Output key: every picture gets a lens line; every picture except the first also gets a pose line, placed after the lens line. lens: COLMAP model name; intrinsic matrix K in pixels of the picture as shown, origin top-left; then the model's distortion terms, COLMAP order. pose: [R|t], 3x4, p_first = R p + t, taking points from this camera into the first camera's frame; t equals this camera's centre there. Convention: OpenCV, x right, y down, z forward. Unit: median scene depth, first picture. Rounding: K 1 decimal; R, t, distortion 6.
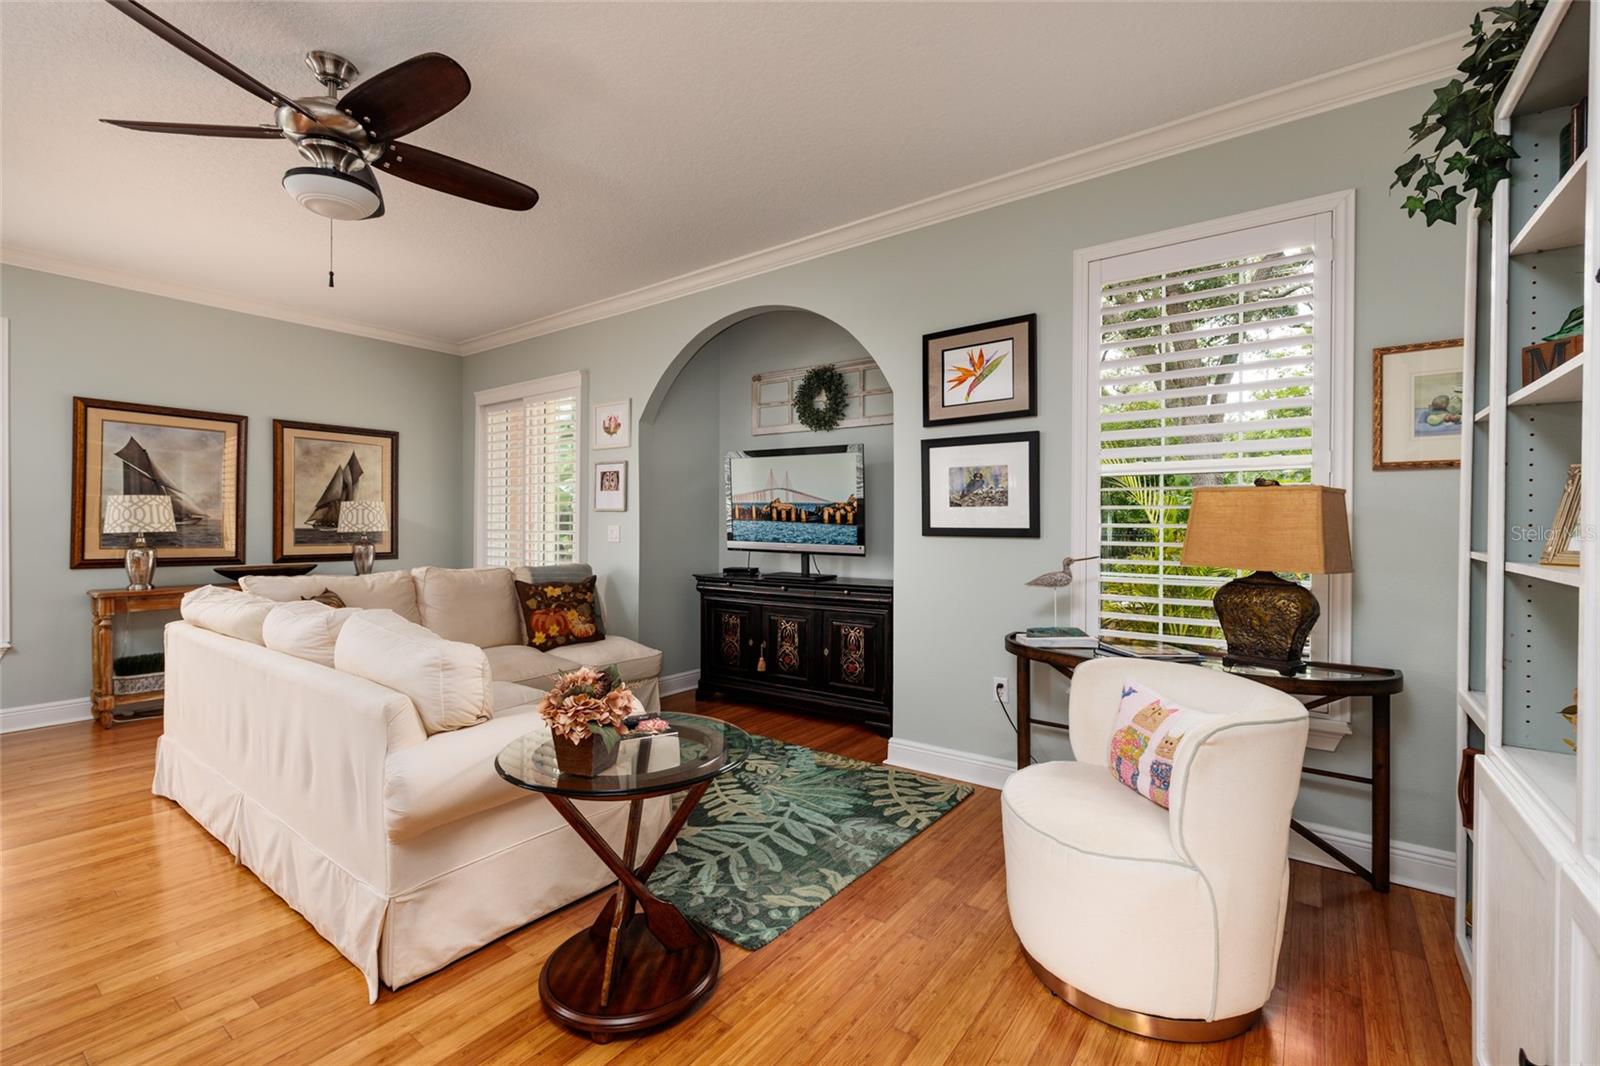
lens RADIAL K [[697.4, 0, 801.8], [0, 697.4, 526.5], [0, 0, 1]] dist [0.000643, 0.000207]
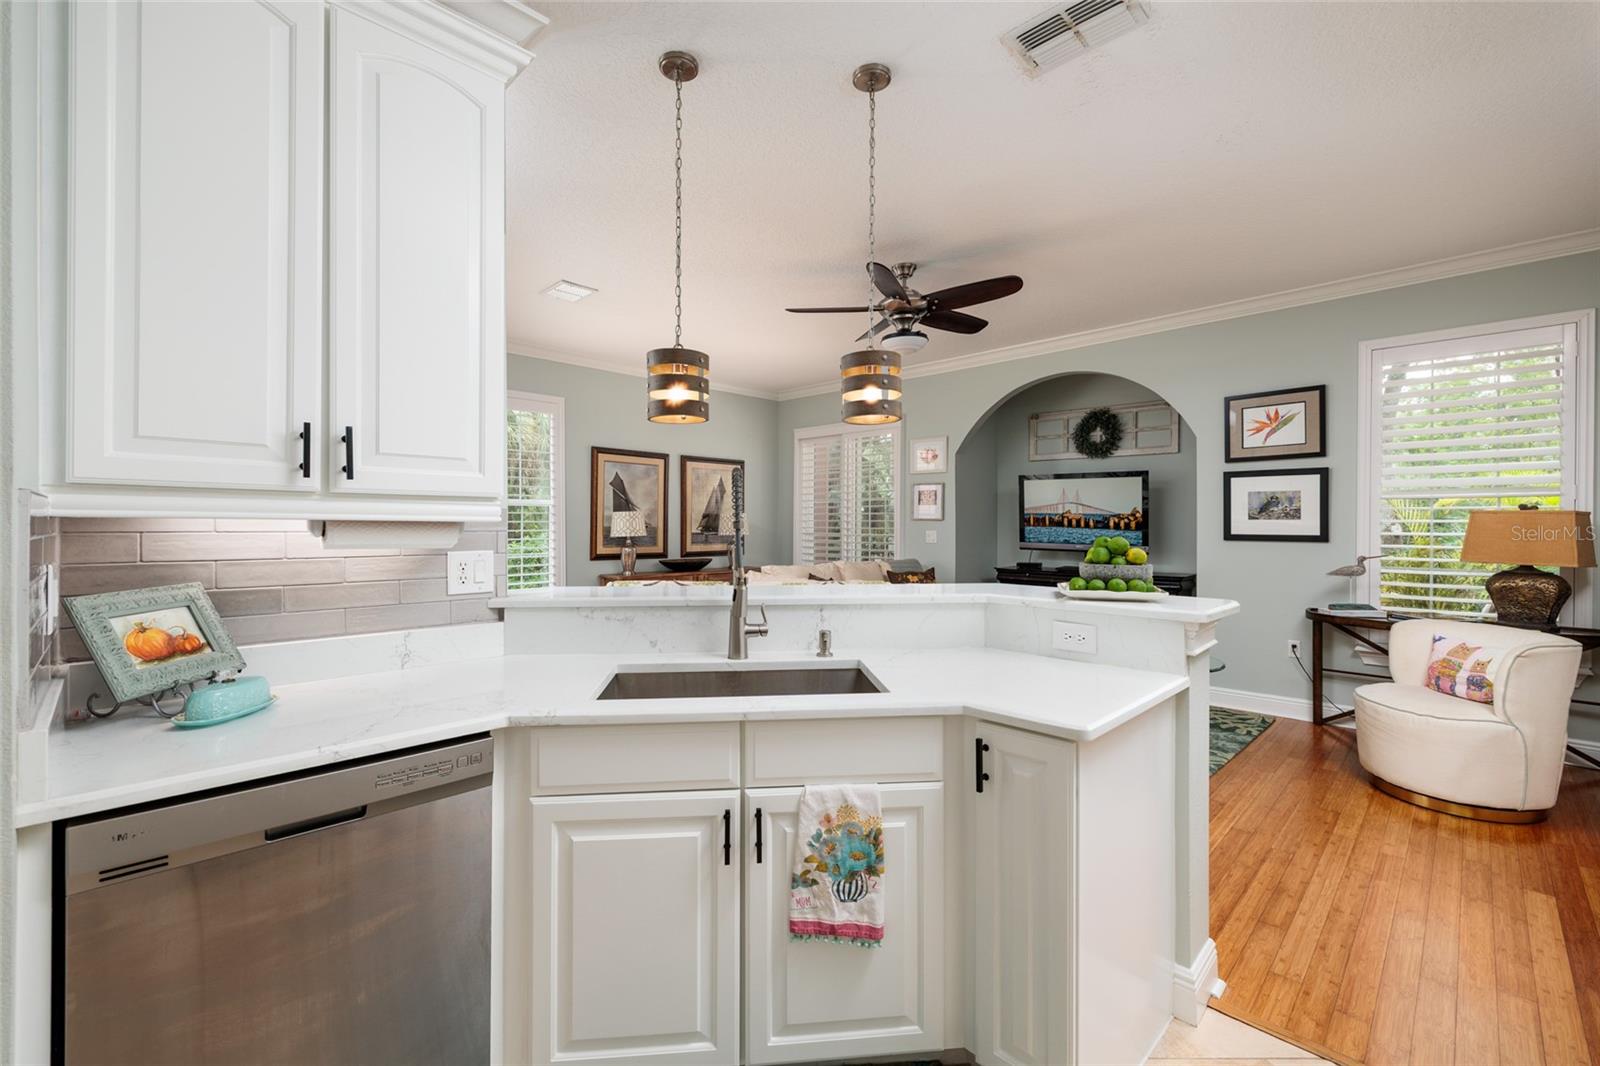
lens RADIAL K [[681.0, 0, 793.6], [0, 681.0, 528.0], [0, 0, 1]] dist [-0.000037, -0.000296]
pose [[0.989235, -0.001771, -0.146325, -0.485563], [0.002741, 0.999976, 0.006427, -0.021972], [0.146310, -0.006759, 0.989216, -0.486154]]
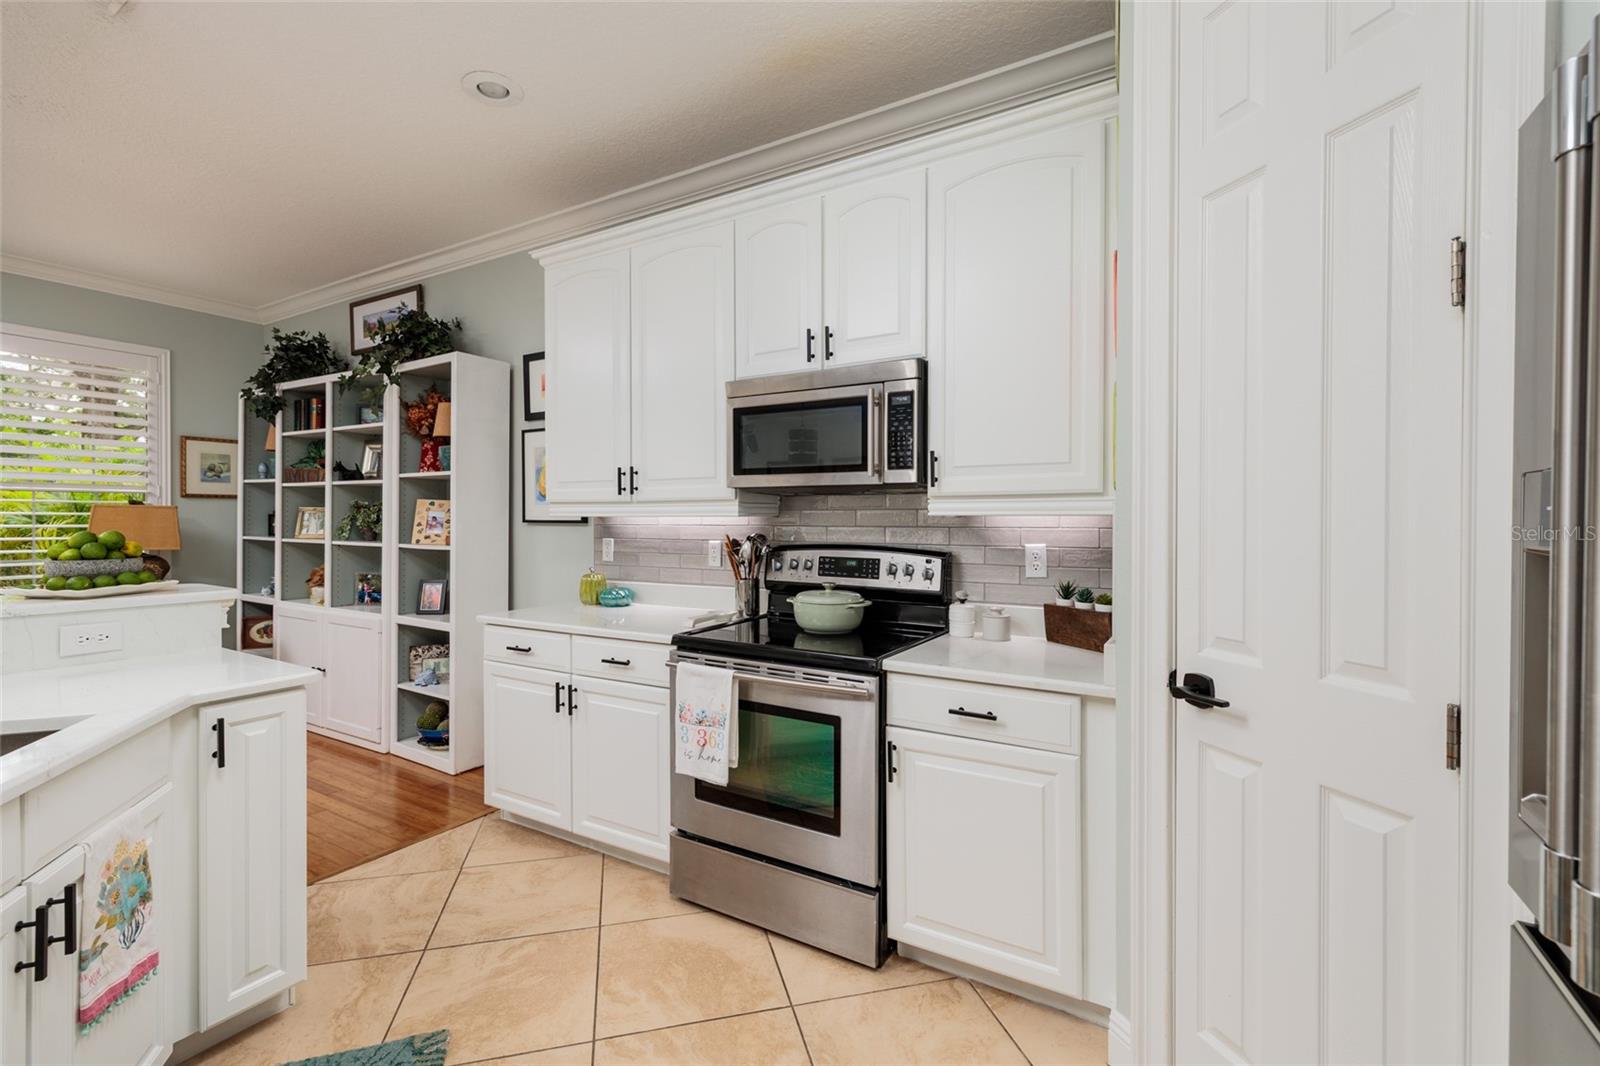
lens RADIAL K [[697.4, 0, 801.8], [0, 697.4, 526.5], [0, 0, 1]] dist [0.000643, 0.000207]
pose [[-0.105556, -0.017295, 0.994263, -0.937221], [-0.005121, 0.999845, 0.016849, -0.027771], [-0.994400, -0.003313, -0.105629, -0.379260]]
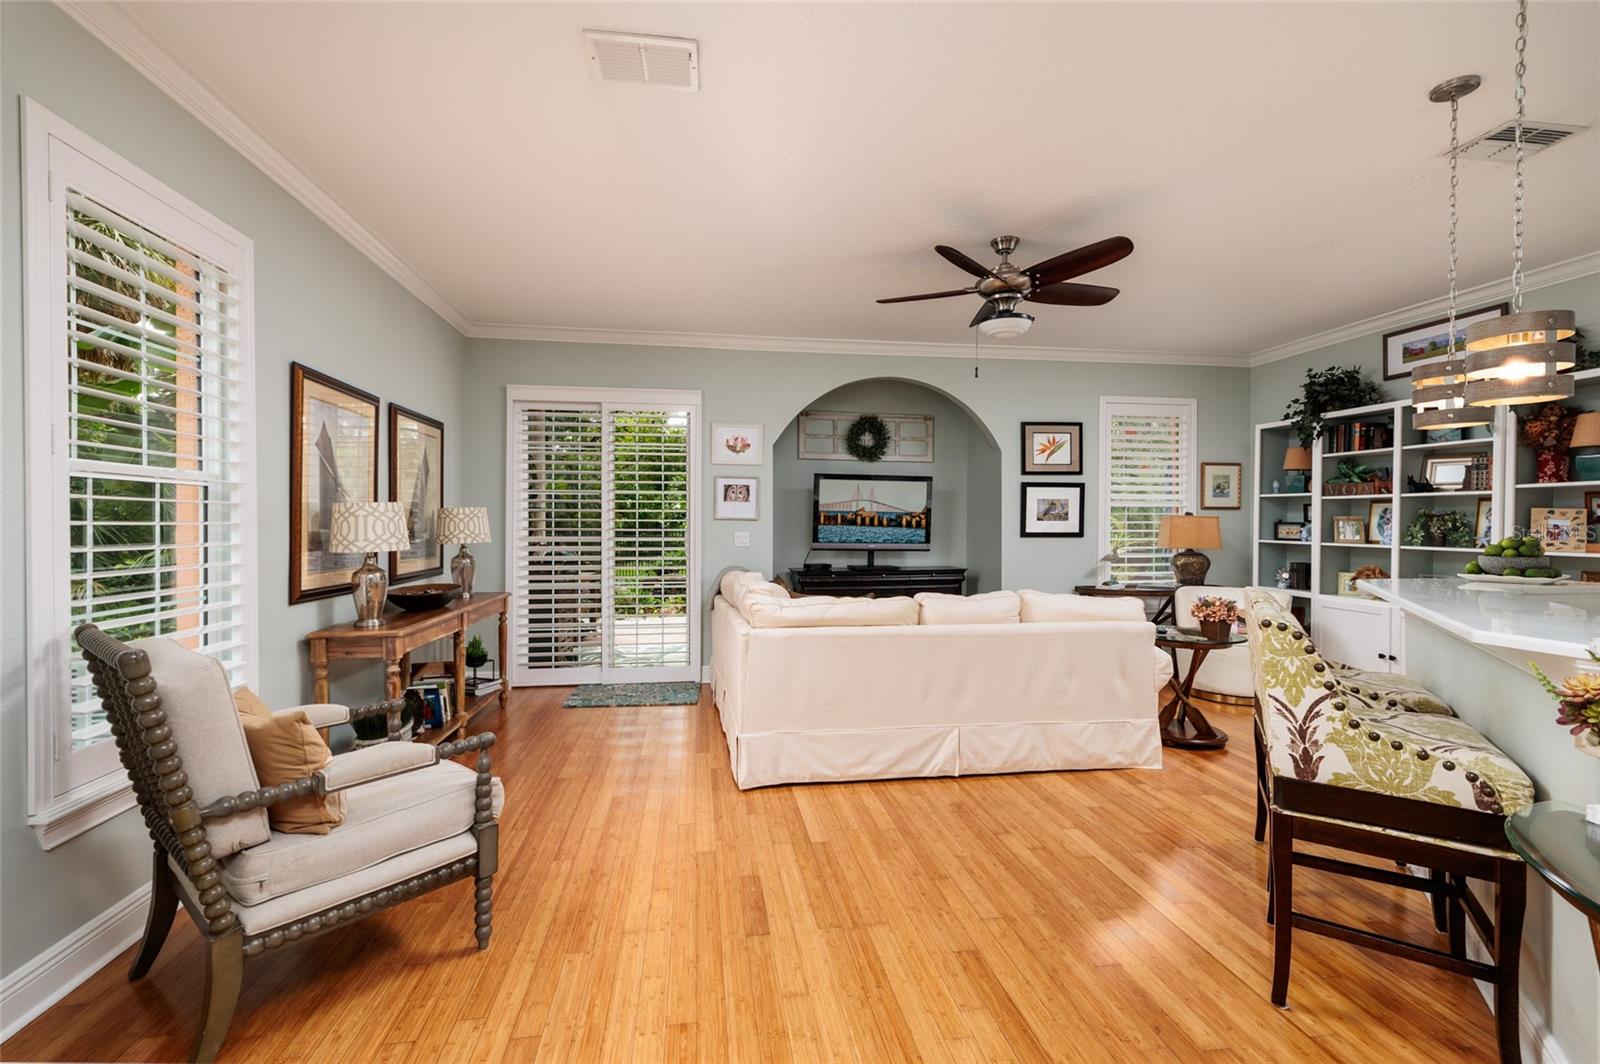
lens RADIAL K [[697.4, 0, 801.8], [0, 697.4, 525.5], [0, 0, 1]] dist [0.000643, 0.000207]
pose [[0.703435, -0.007179, 0.710724, -1.454066], [0.000709, 0.999956, 0.009400, -0.032123], [-0.710759, -0.006108, 0.703409, 0.163557]]
